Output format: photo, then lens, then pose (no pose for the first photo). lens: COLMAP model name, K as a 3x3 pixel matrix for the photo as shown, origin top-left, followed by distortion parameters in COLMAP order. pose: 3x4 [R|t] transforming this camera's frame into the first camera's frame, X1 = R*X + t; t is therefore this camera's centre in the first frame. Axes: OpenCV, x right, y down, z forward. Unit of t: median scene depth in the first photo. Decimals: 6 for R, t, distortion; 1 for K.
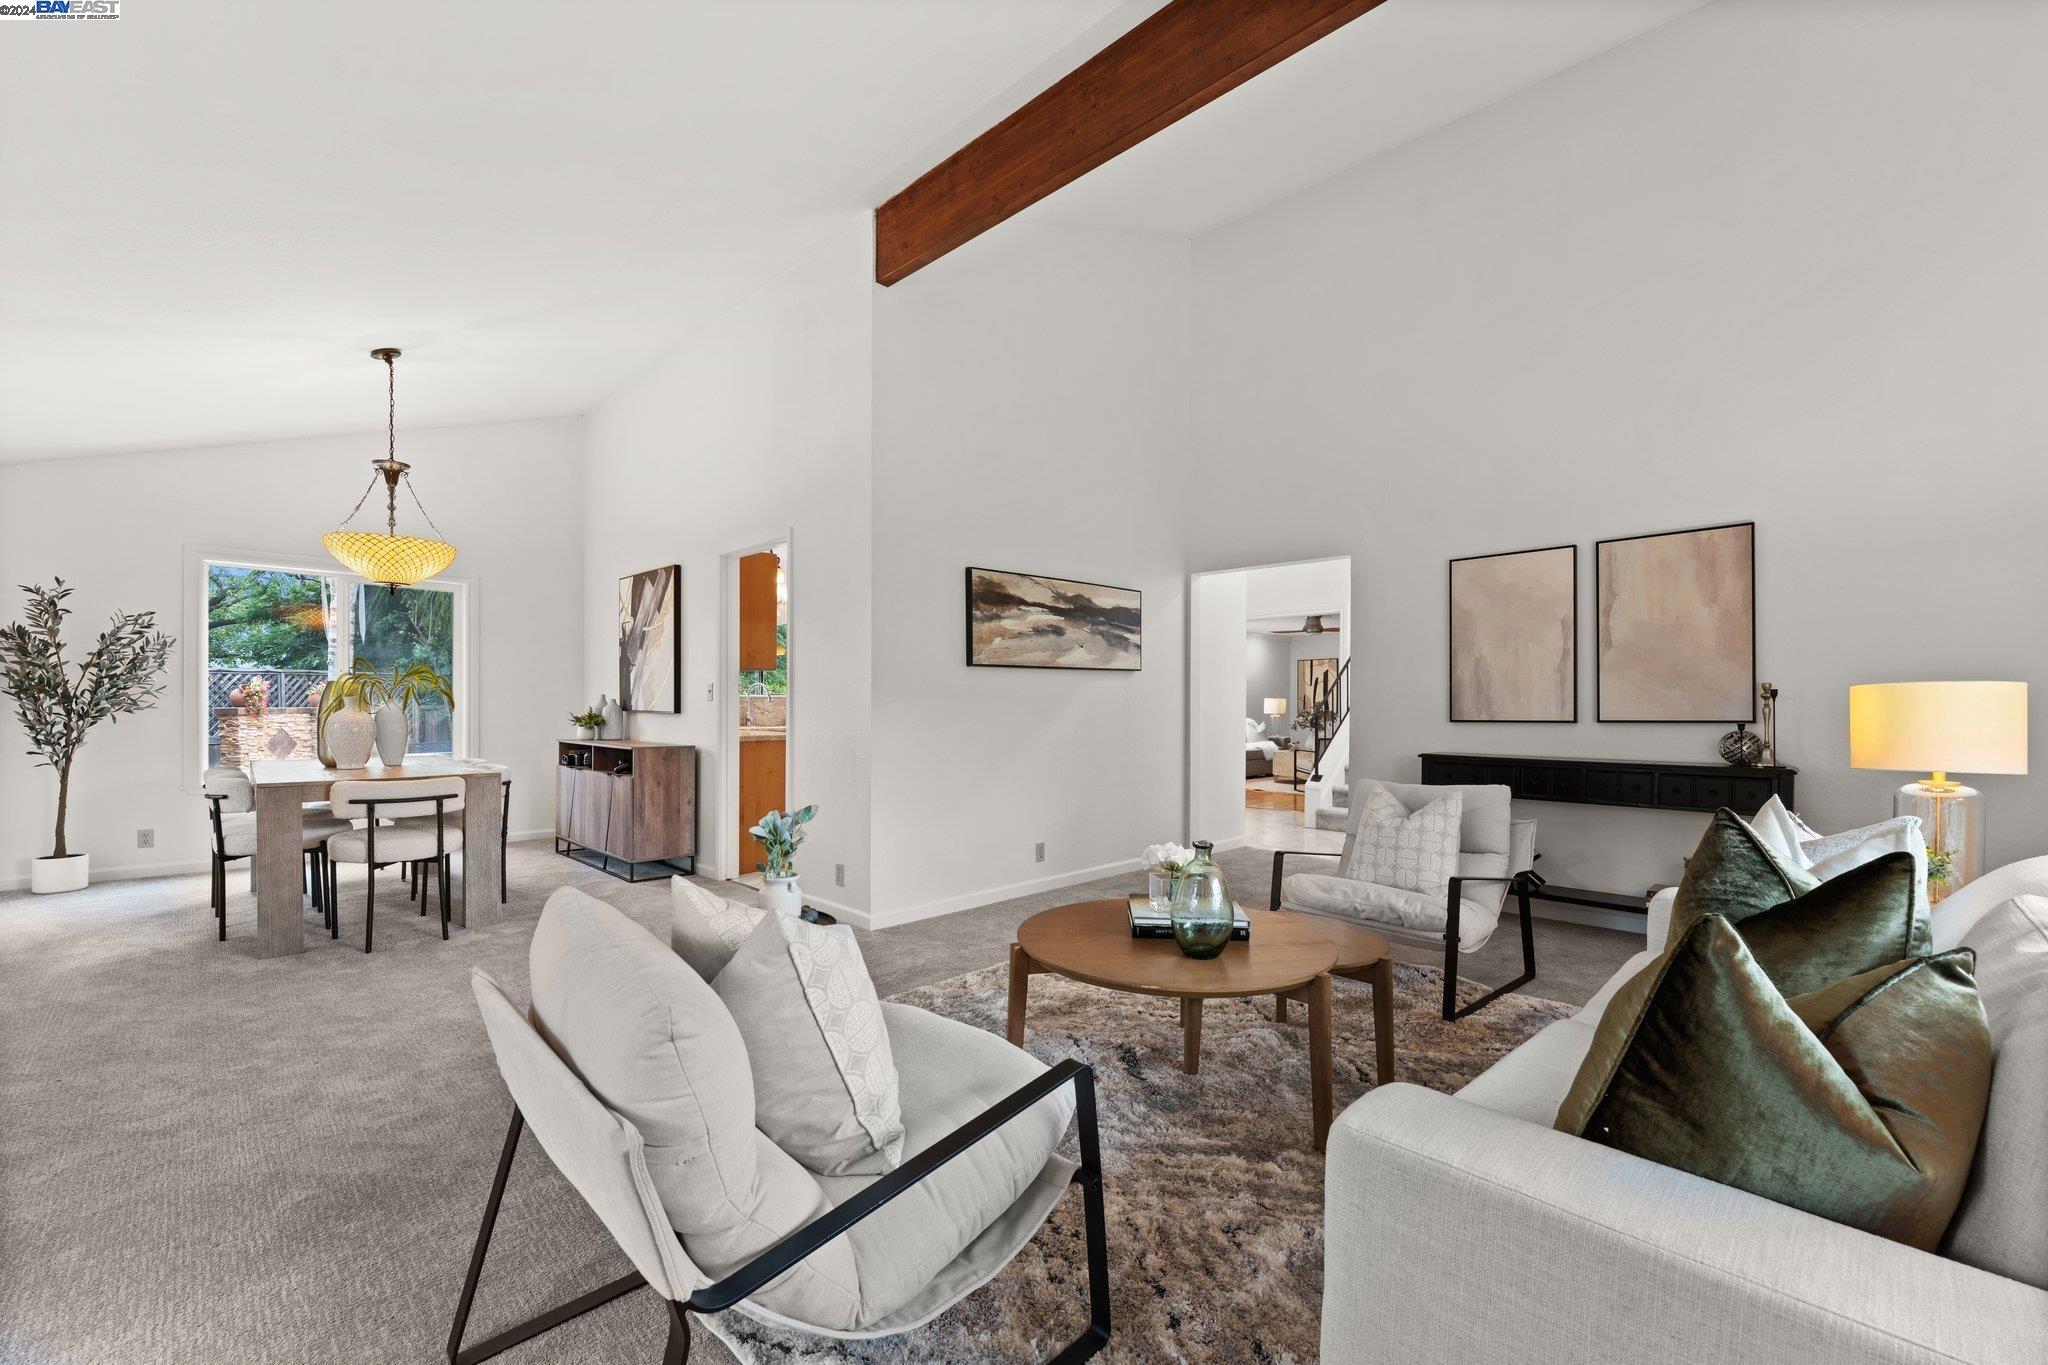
lens RADIAL K [[845.0, 0, 1026.8], [0, 845.0, 702.7], [0, 0, 1]] dist [-0.000715, -0.000058]
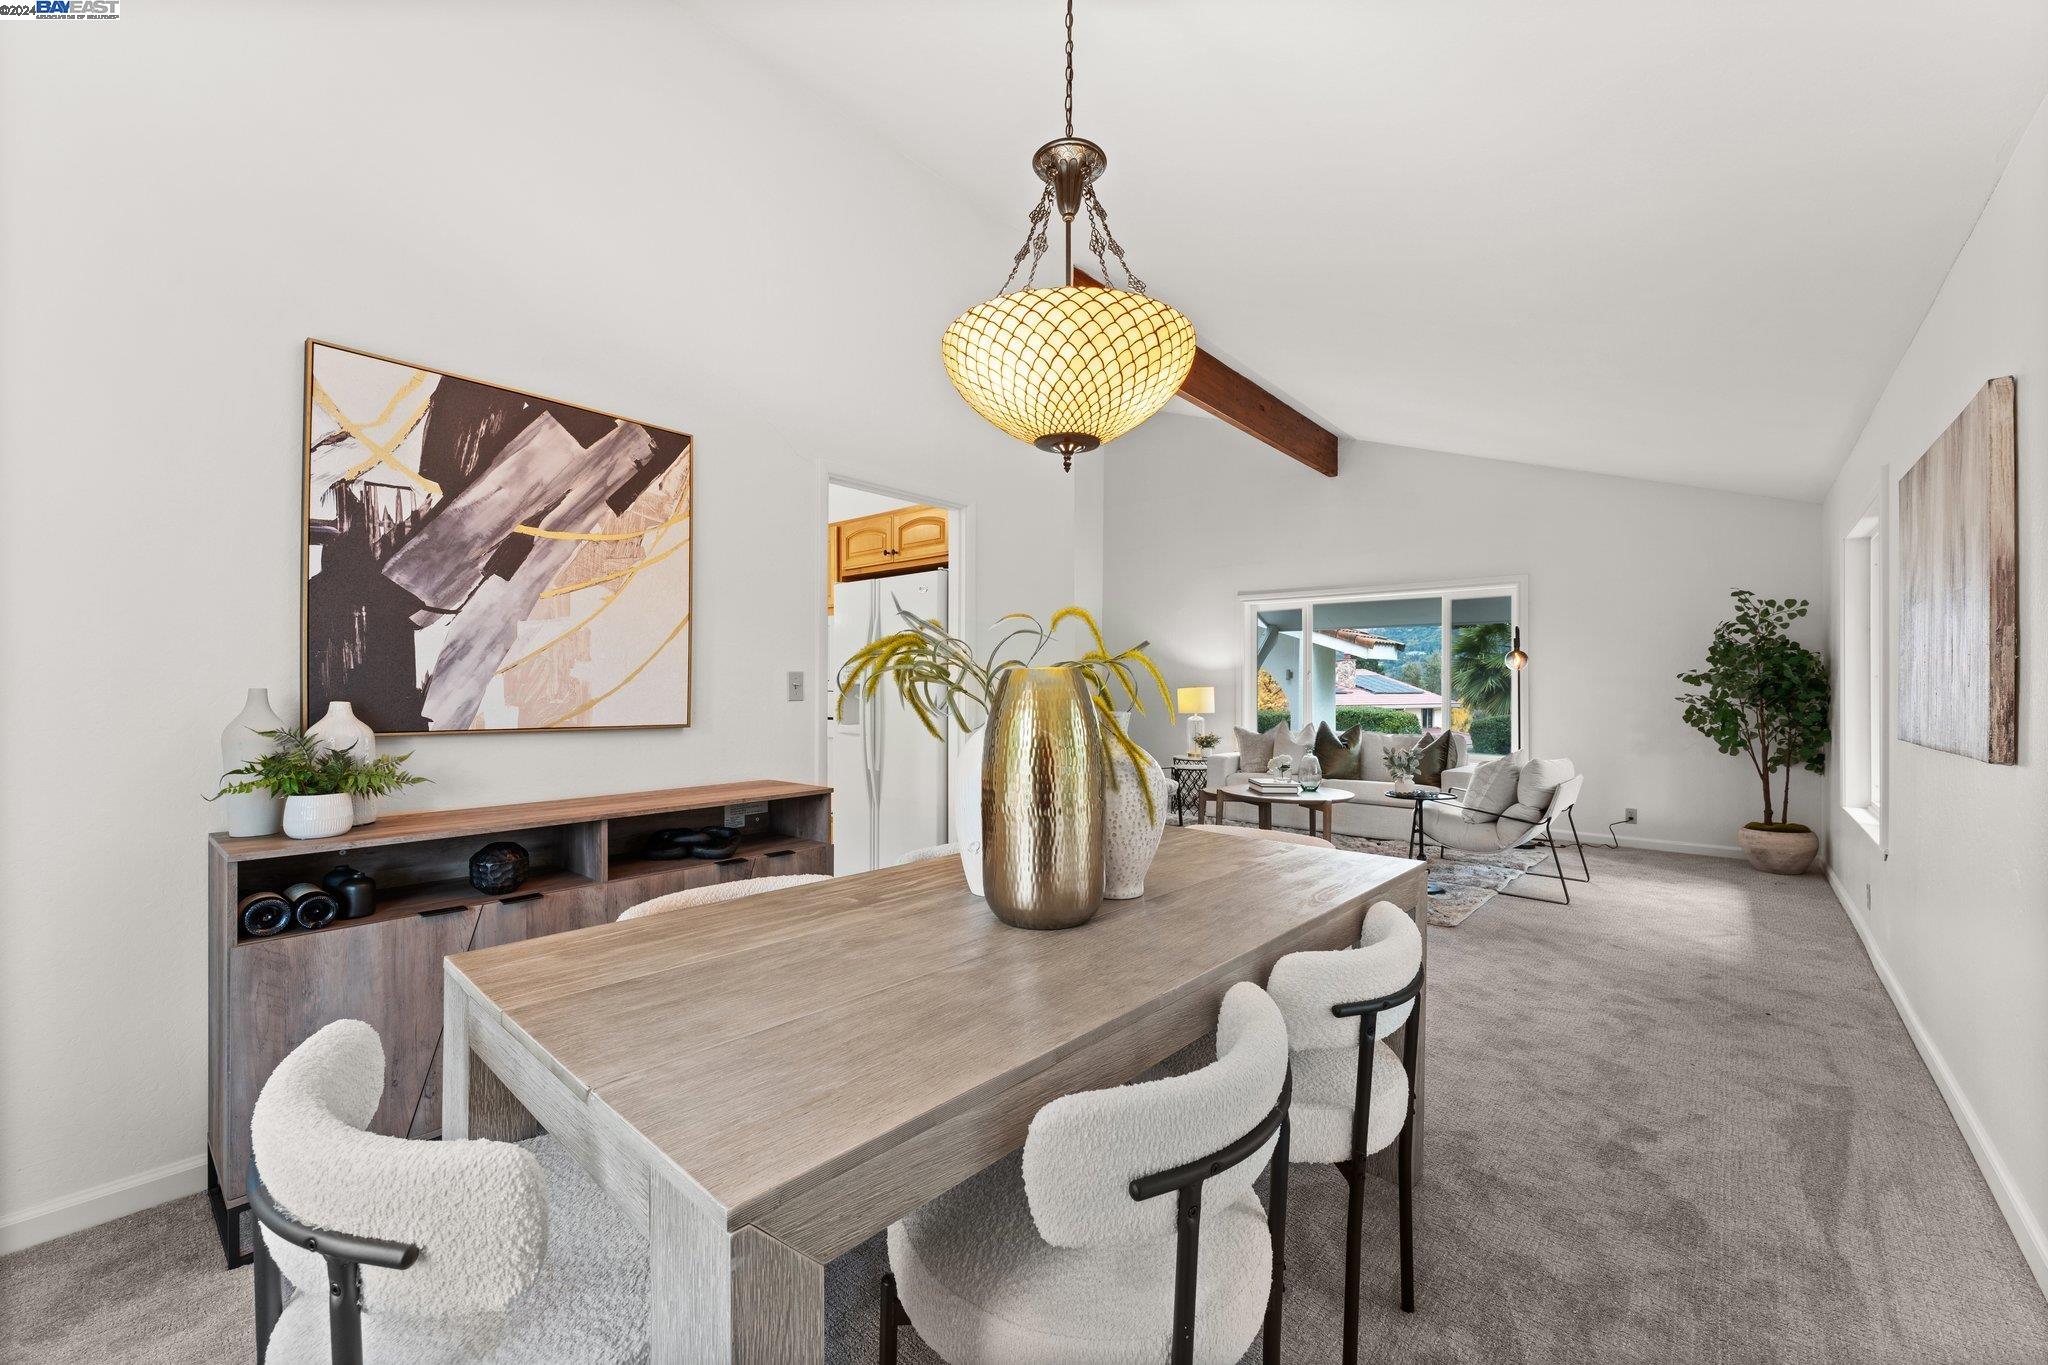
lens RADIAL K [[798.5, 0, 1019.6], [0, 798.5, 691.5], [0, 0, 1]] dist [-0.000907, -0.000169]
pose [[-0.055306, -0.010413, 0.998415, -1.202294], [-0.006855, 0.999926, 0.010049, -0.018876], [-0.998446, -0.006289, -0.055373, 1.087310]]
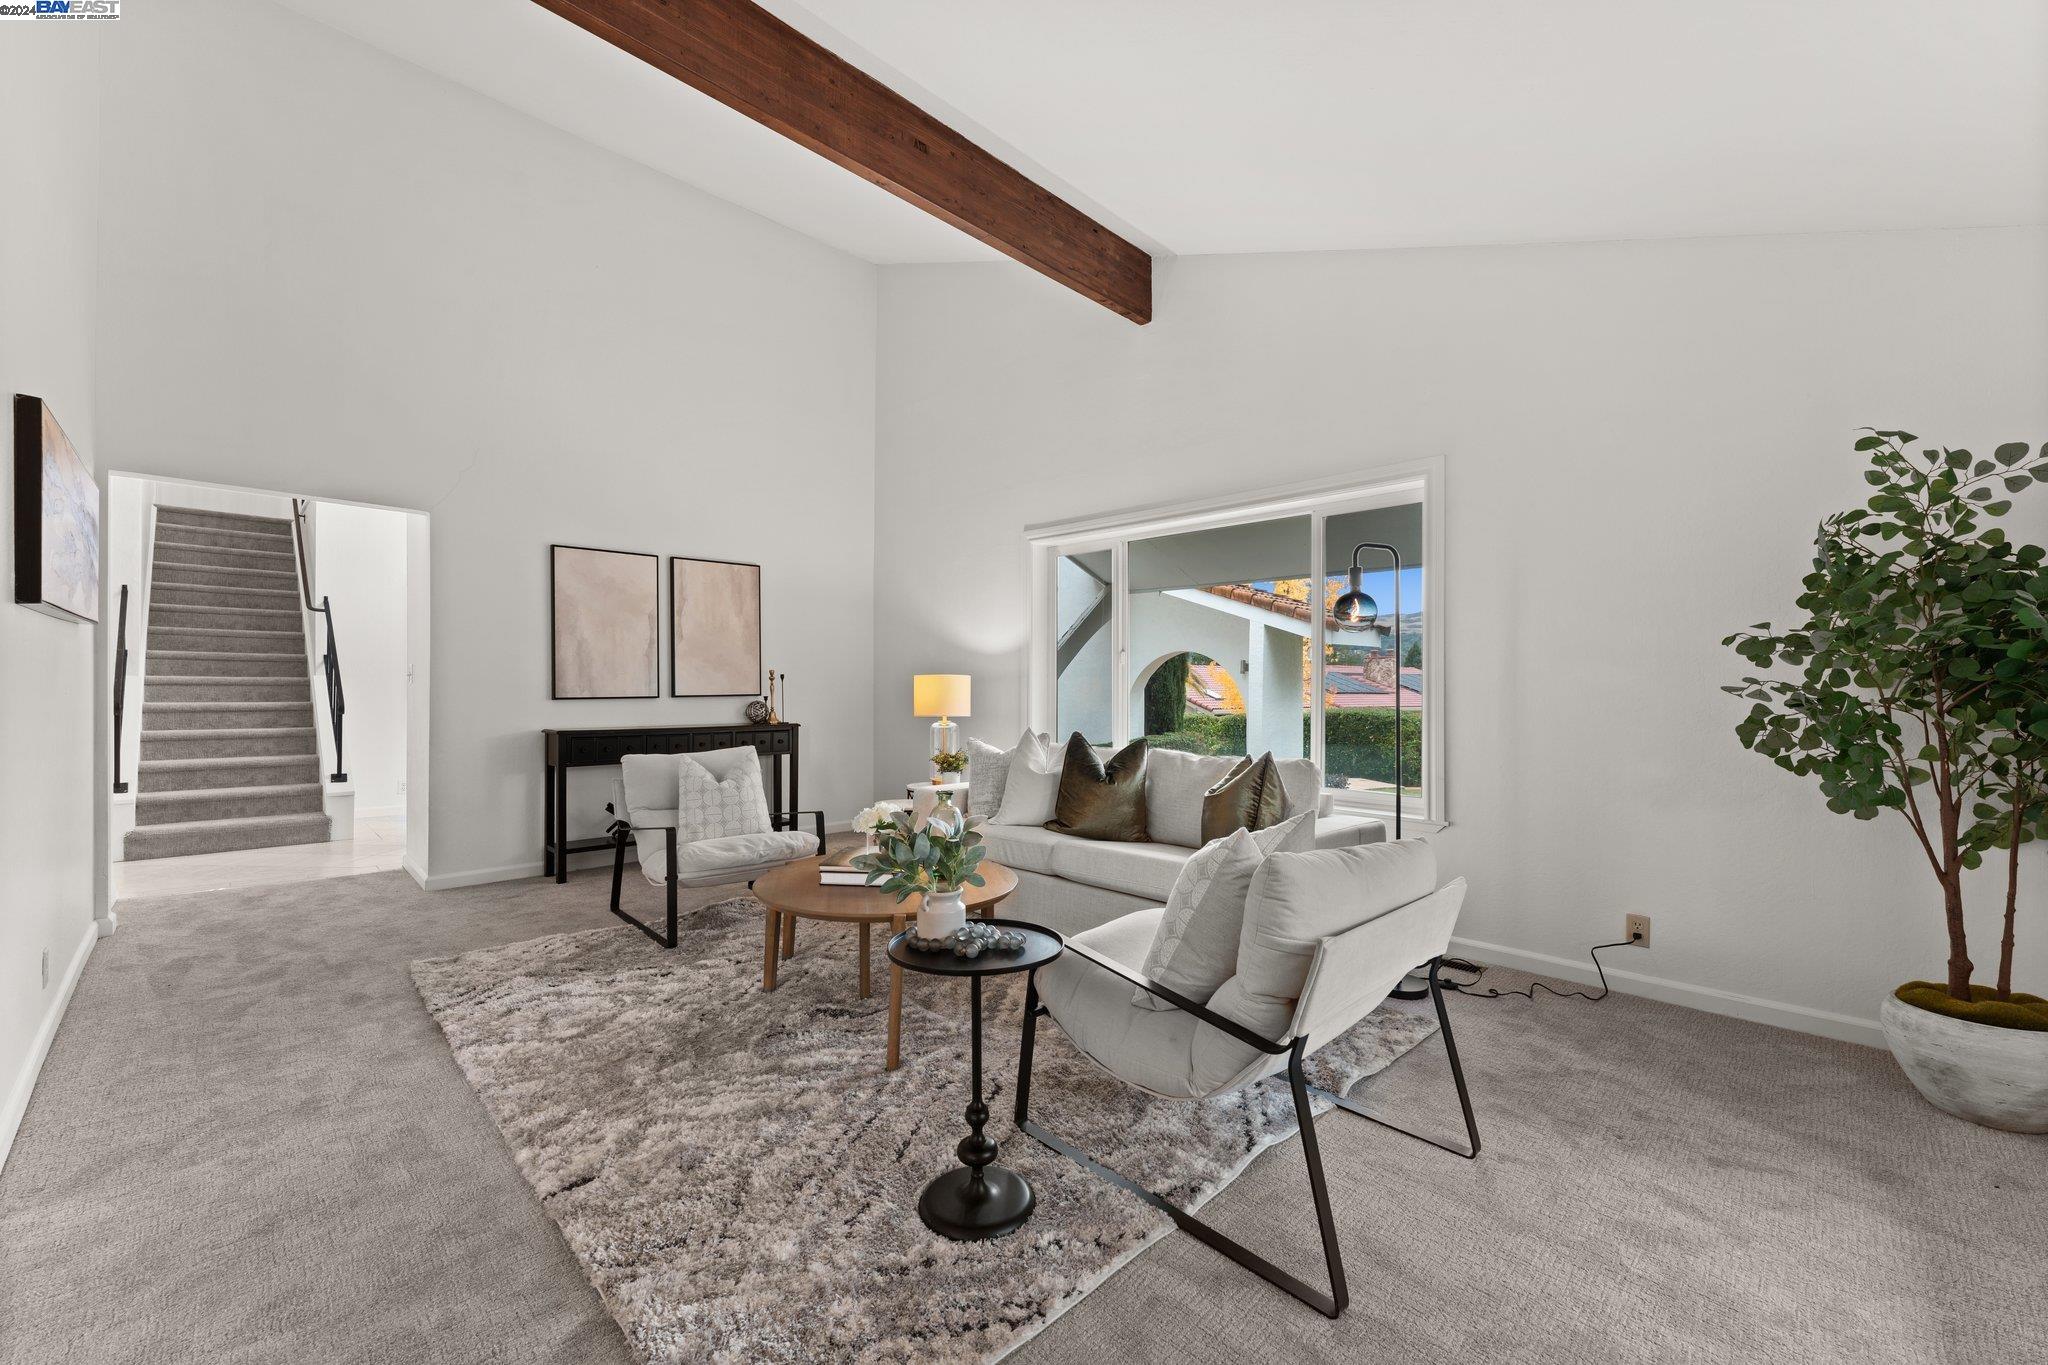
lens RADIAL K [[814.6, 0, 1024.0], [0, 814.6, 682.5], [0, 0, 1]] dist [0.003234, 0.000566]
pose [[-0.001964, 0.000151, 0.999998, -0.558858], [-0.006833, 0.999977, -0.000165, -0.002283], [-0.999975, -0.006833, -0.001963, 0.460881]]
